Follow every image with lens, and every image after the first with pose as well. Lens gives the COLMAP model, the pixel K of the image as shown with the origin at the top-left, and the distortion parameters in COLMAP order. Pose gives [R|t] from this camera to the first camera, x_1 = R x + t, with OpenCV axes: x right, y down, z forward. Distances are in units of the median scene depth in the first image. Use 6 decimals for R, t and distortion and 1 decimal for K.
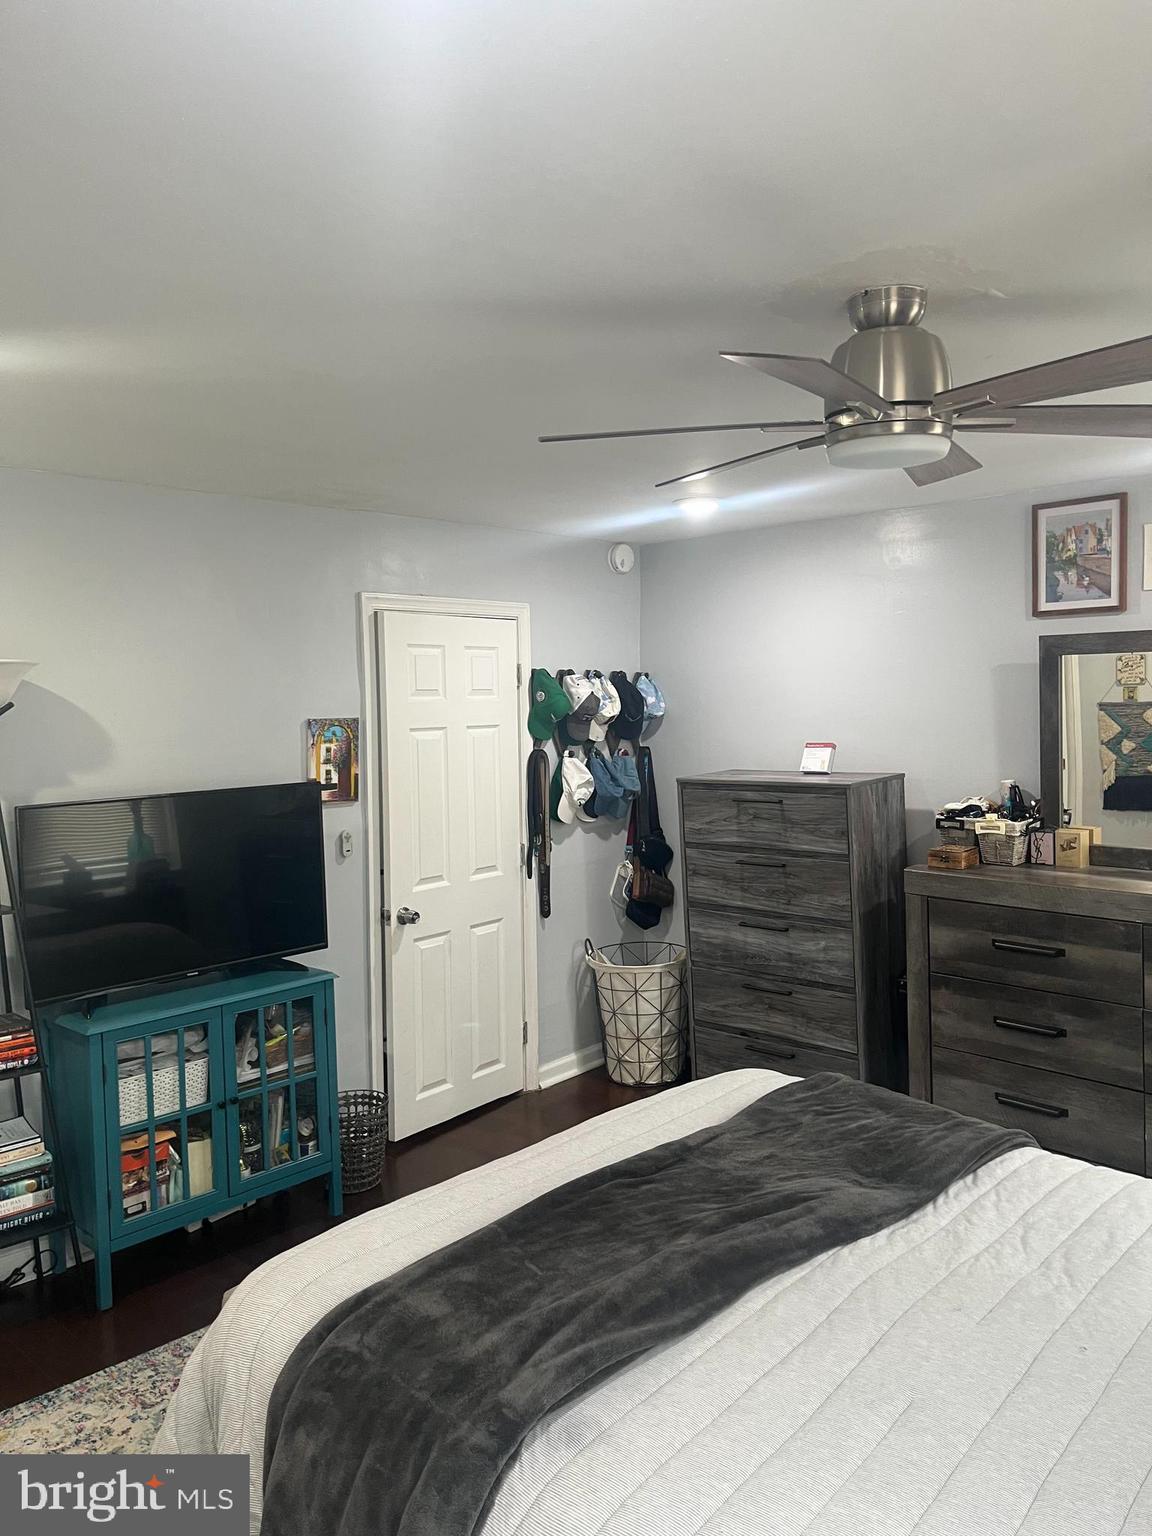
lens RADIAL K [[1139.1, 0, 570.3], [0, 1139.1, 771.0], [0, 0, 1]] dist [0.014671, -0.000414]
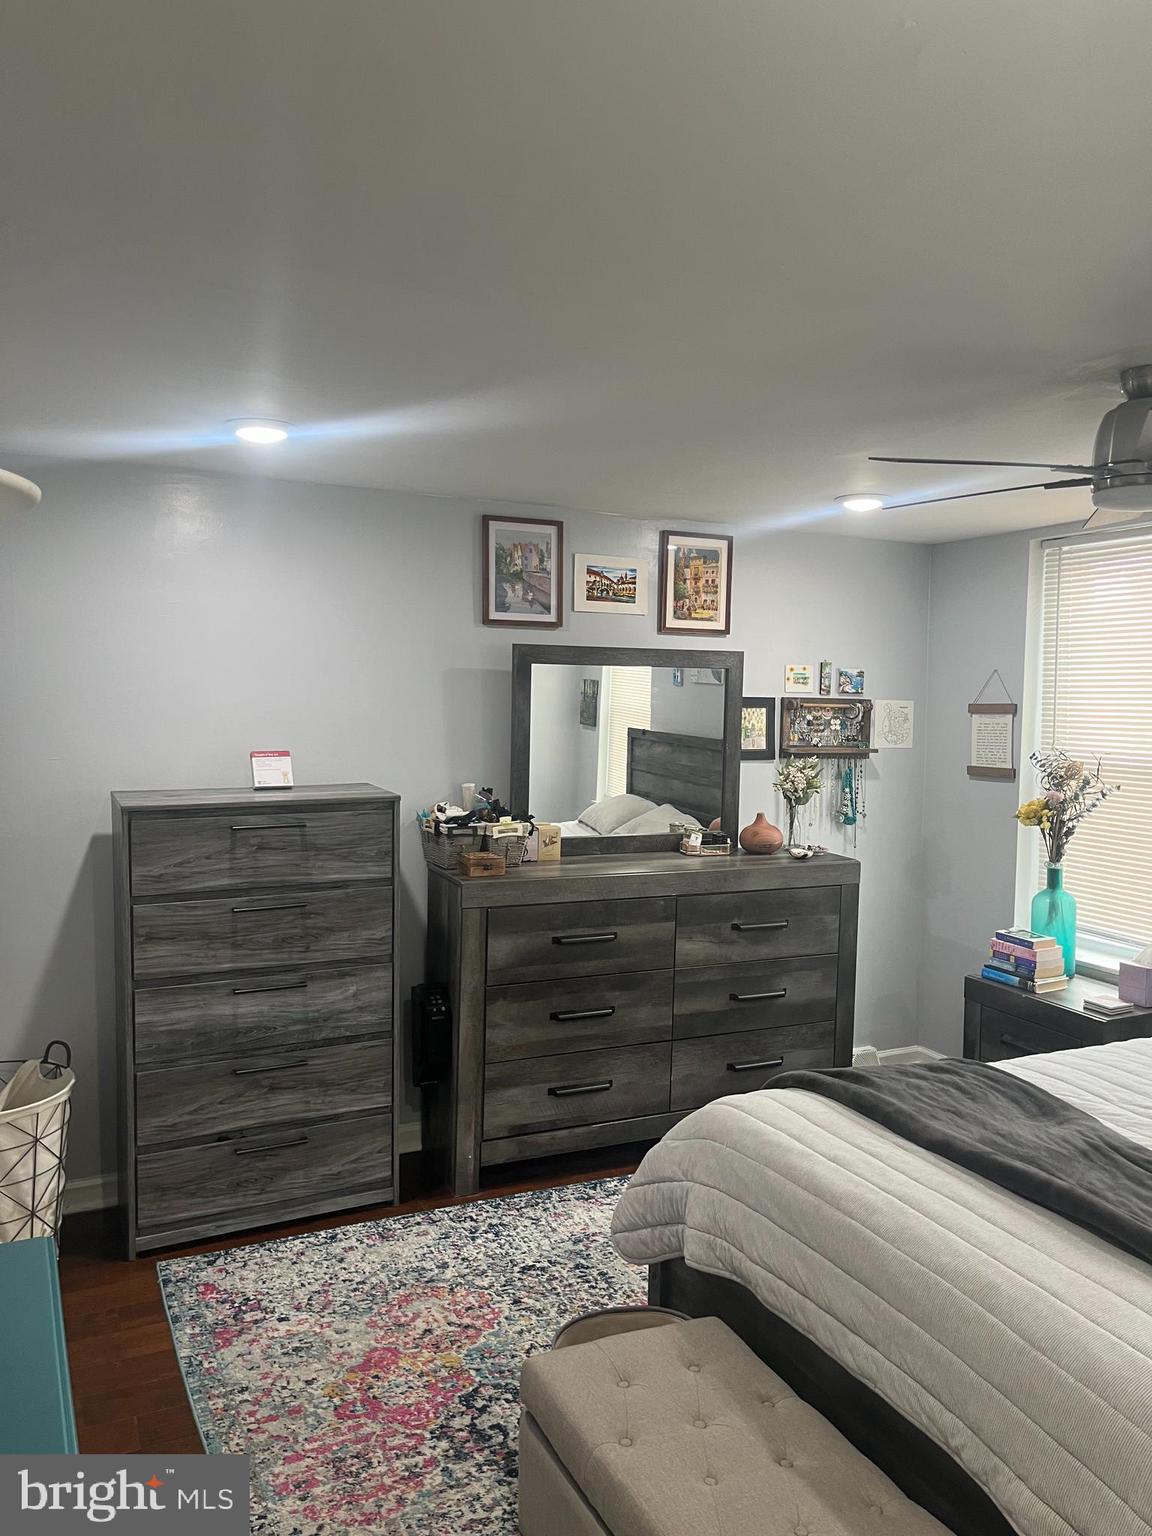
lens RADIAL K [[1164.4, 0, 586.0], [0, 1164.4, 754.8], [0, 0, 1]] dist [0.062672, -0.091313]
pose [[0.332838, -0.021645, 0.942736, -0.561778], [0.040768, 0.999132, 0.008546, -0.022690], [-0.942102, 0.035589, 0.333431, 0.574503]]
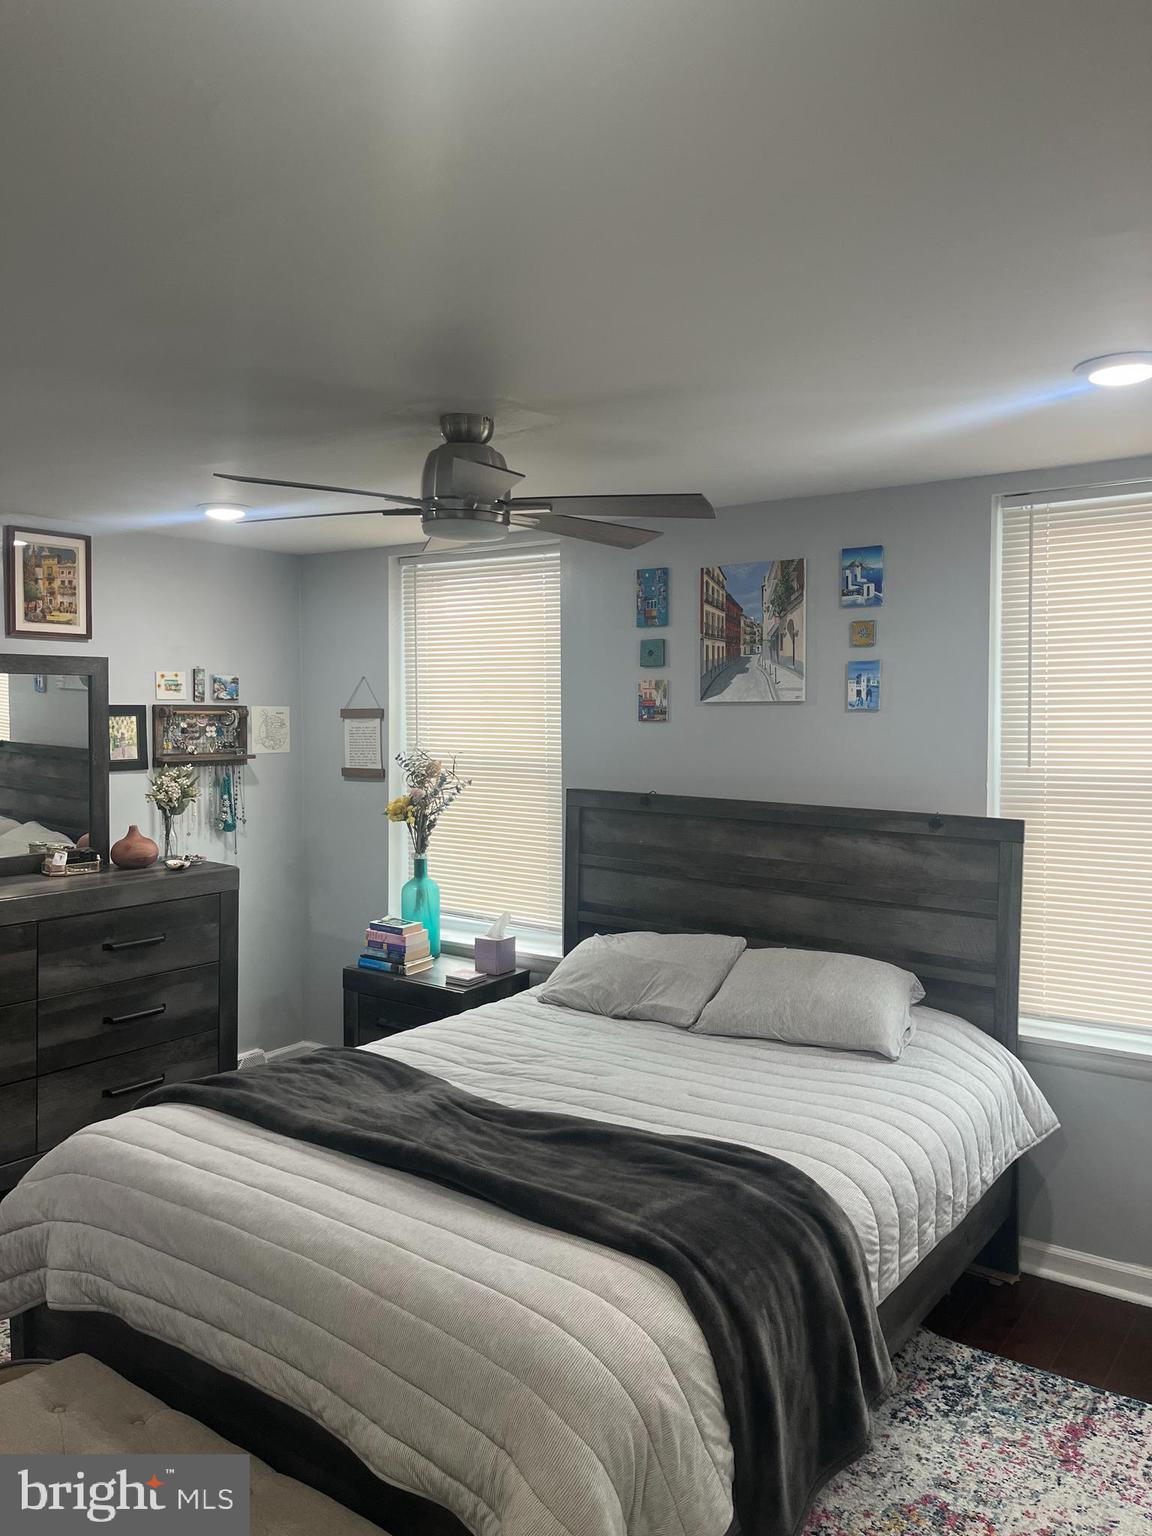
lens RADIAL K [[1164.4, 0, 572.8], [0, 1164.4, 757.0], [0, 0, 1]] dist [0.062672, -0.091313]
pose [[-0.153579, -0.025573, 0.987805, -0.582842], [0.066616, 0.997123, 0.036172, -0.025931], [-0.985888, 0.071359, -0.151434, 0.550497]]
